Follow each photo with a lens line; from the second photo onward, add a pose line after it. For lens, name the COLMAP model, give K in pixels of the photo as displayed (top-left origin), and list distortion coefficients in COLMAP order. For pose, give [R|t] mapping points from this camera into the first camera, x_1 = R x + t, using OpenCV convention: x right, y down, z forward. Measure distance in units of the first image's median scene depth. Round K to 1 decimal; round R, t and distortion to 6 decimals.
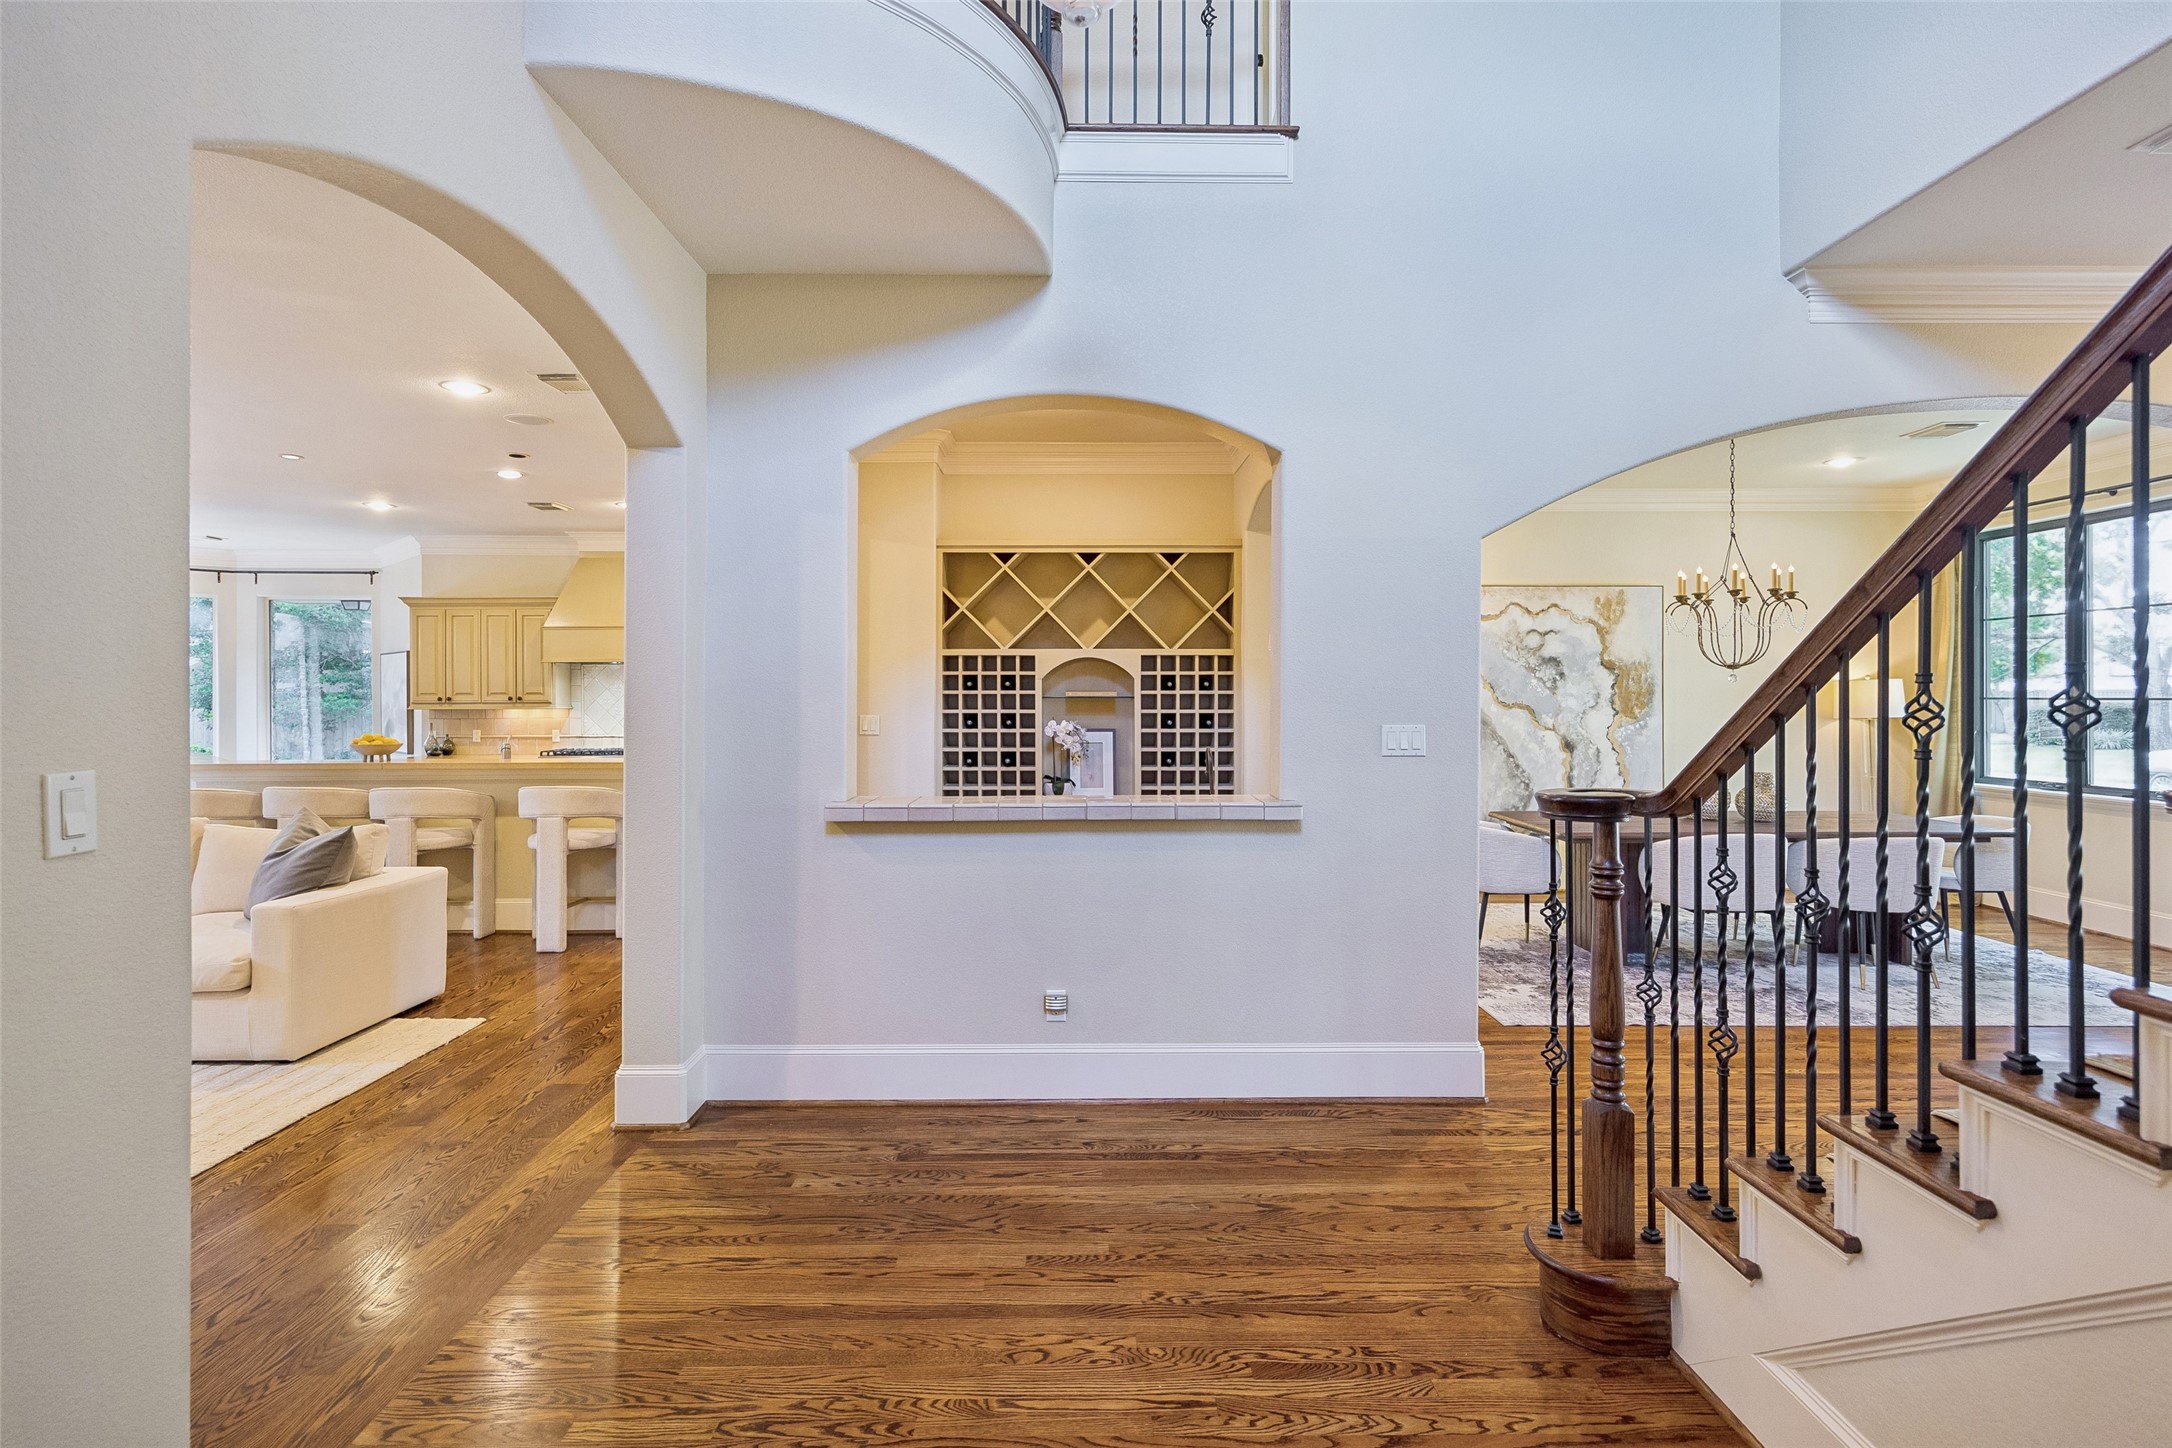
lens RADIAL K [[1030.8, 0, 1053.4], [0, 1030.8, 685.1], [0, 0, 1]] dist [-0.001499, 0.000047]
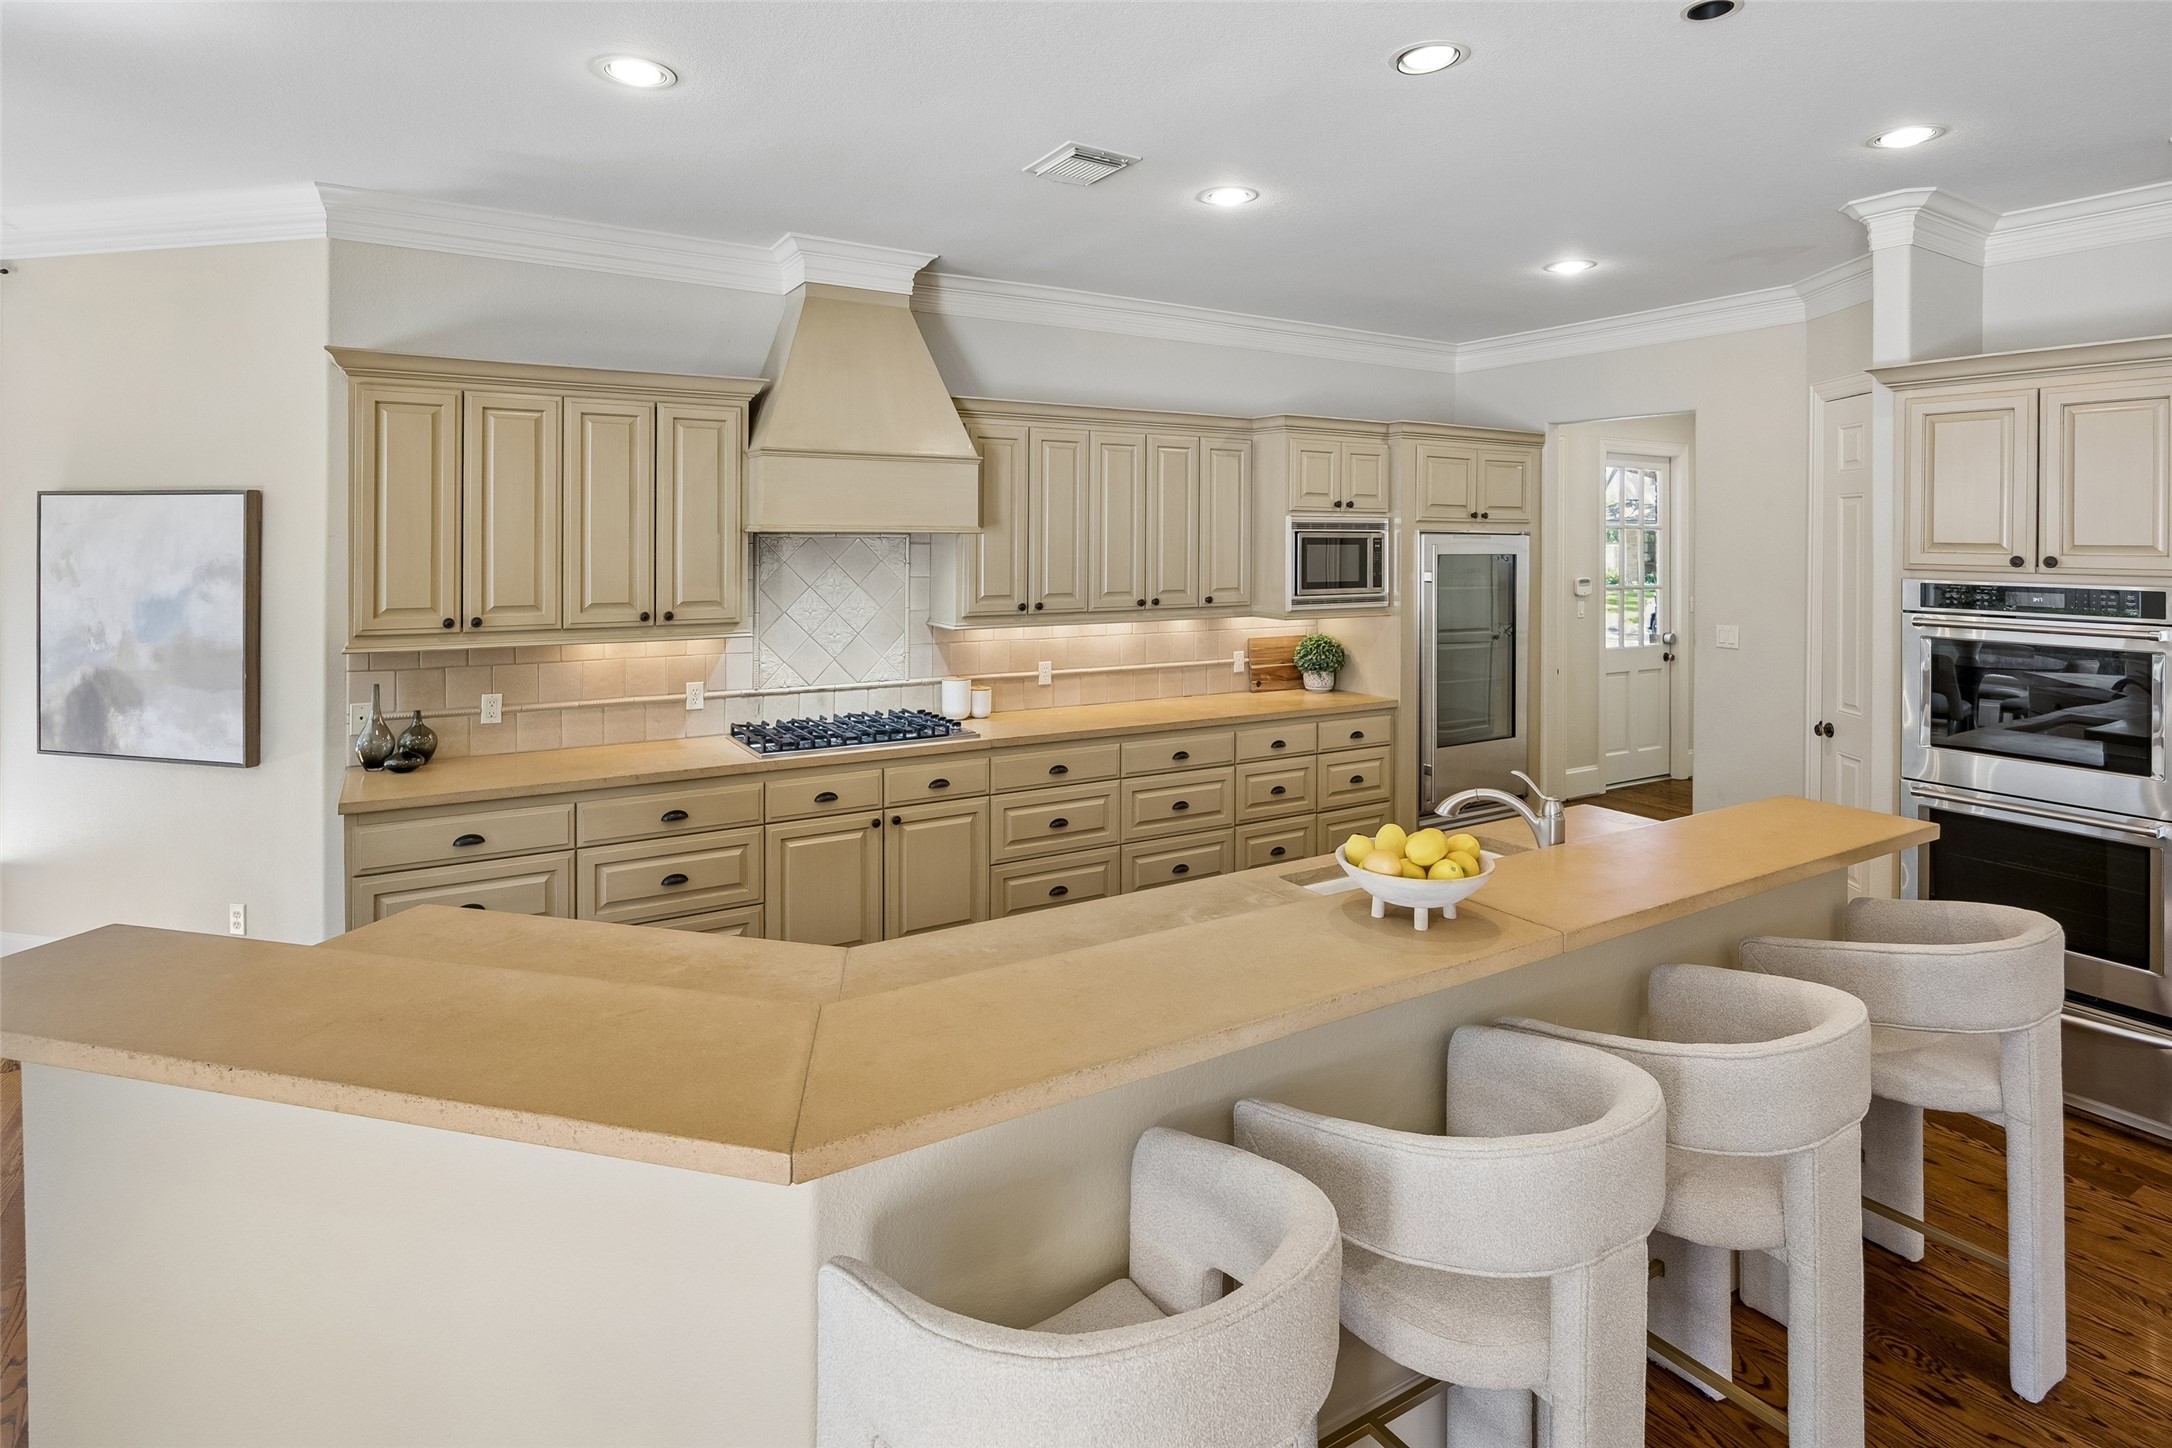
lens RADIAL K [[1138.8, 0, 1110.4], [0, 1138.8, 535.5], [0, 0, 1]] dist [-0.013431, 0.001240]
pose [[0.849012, 0.011668, 0.528245, -0.931356], [-0.017049, 0.999841, 0.005317, -0.038992], [-0.528099, -0.013520, 0.849075, 0.781690]]
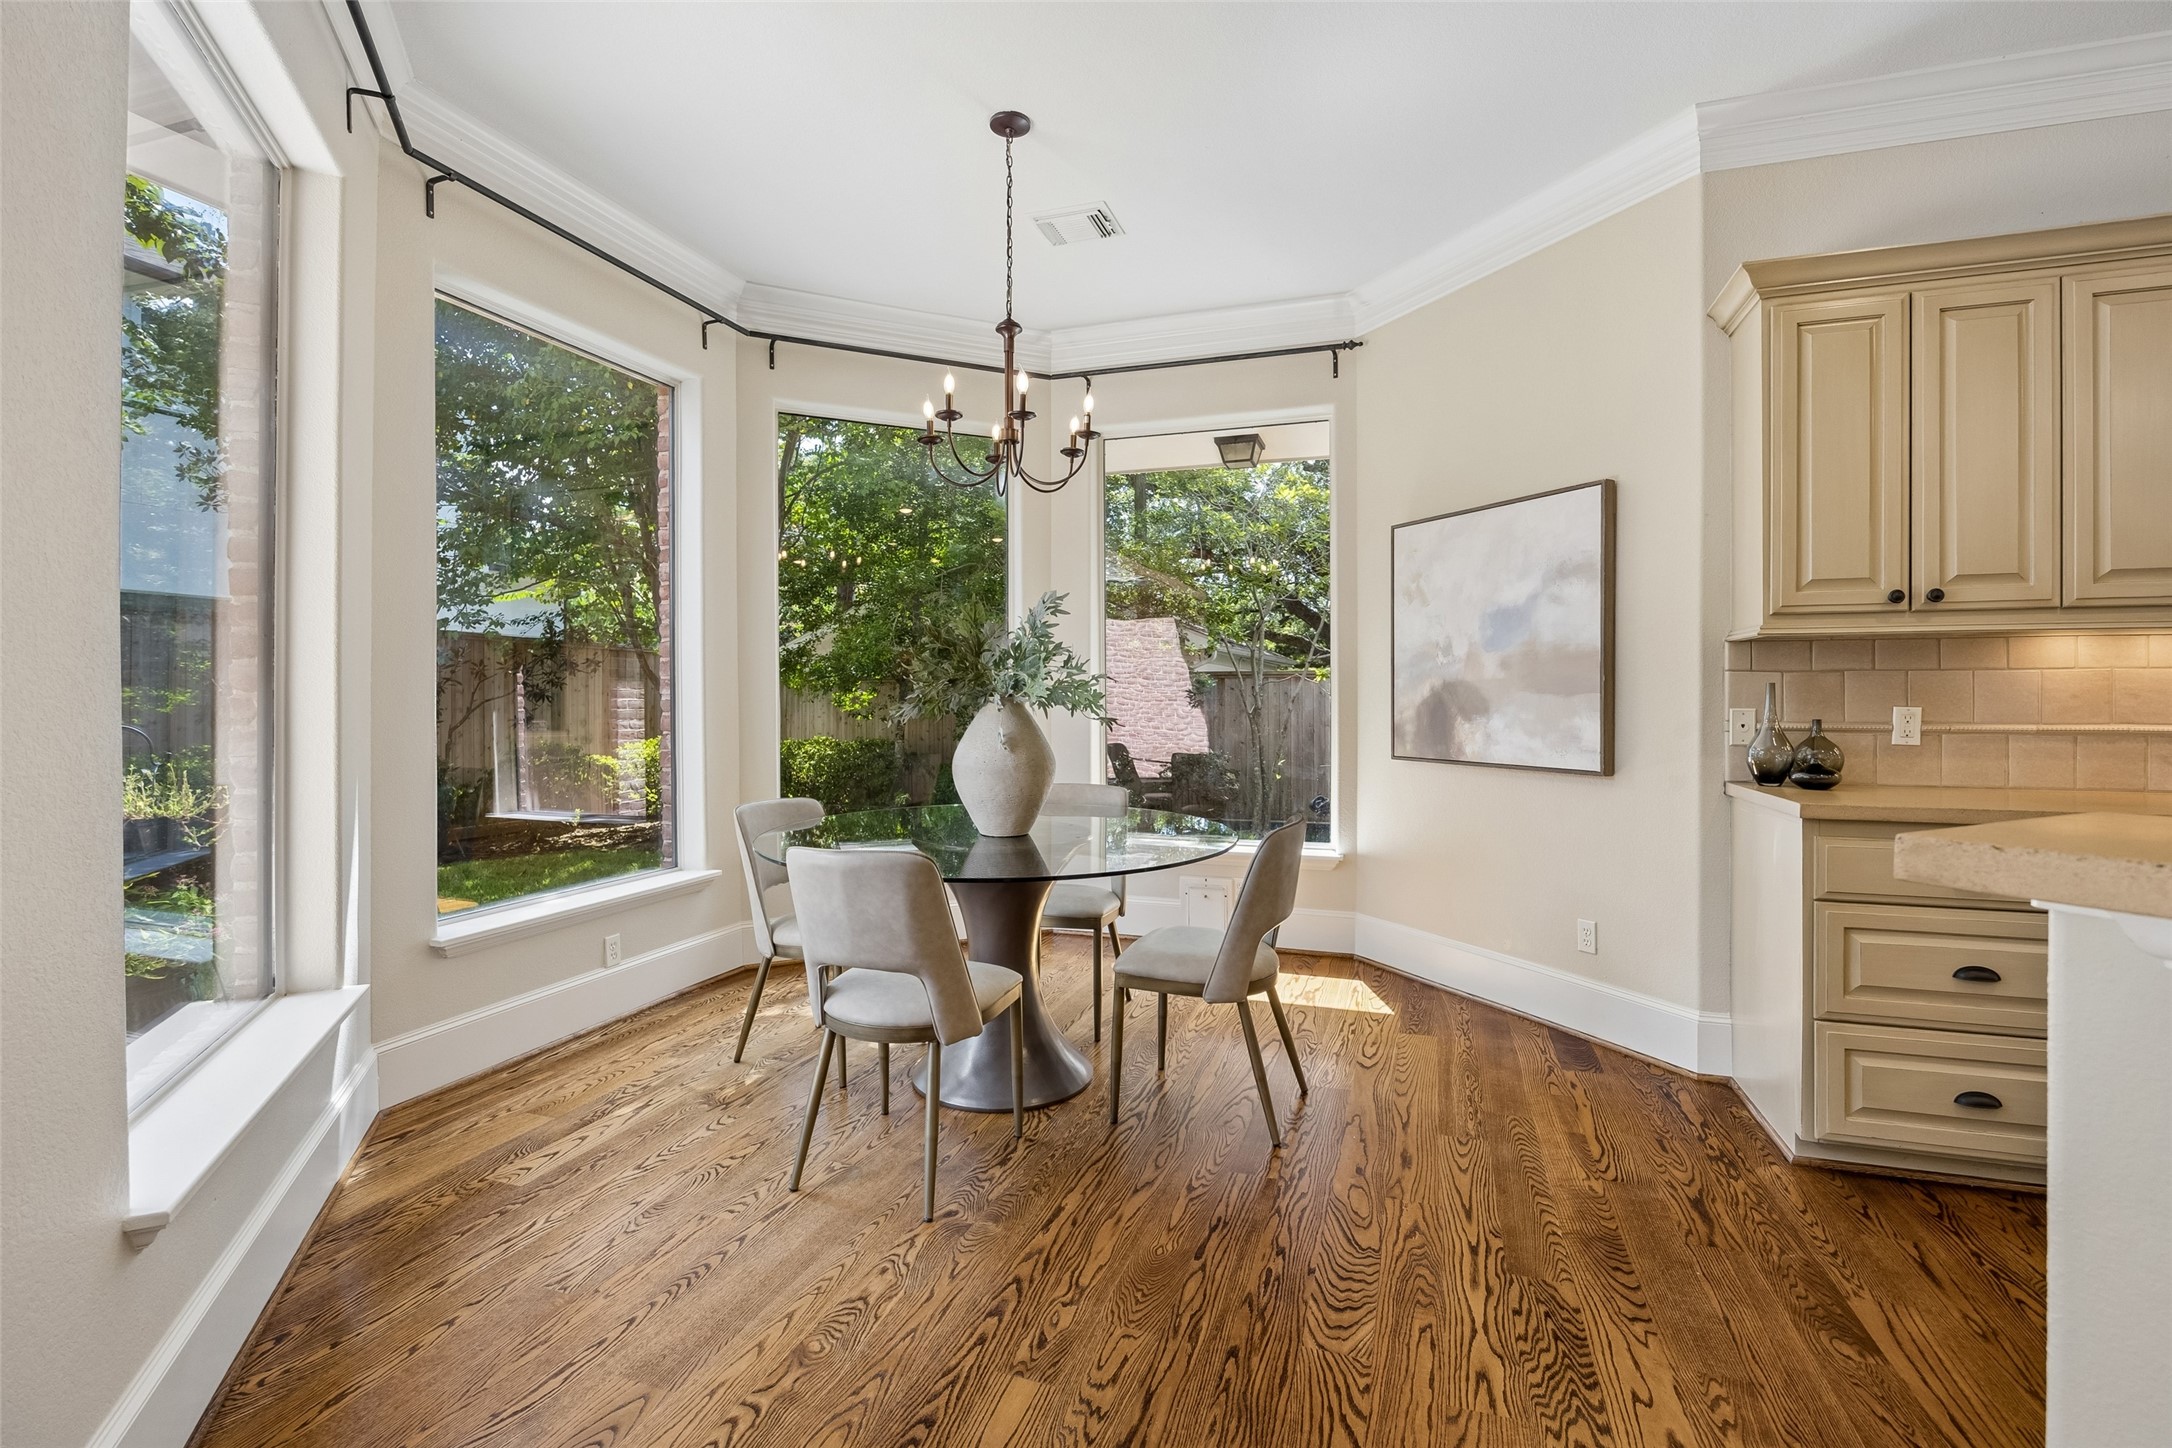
lens RADIAL K [[981.1, 0, 1072.7], [0, 981.1, 699.4], [0, 0, 1]] dist [-0.016863, 0.000474]
pose [[0.940119, 0.008355, -0.340744, -1.102525], [-0.003968, 0.999900, 0.013571, 0.061224], [0.340824, -0.011406, 0.940058, 1.006795]]
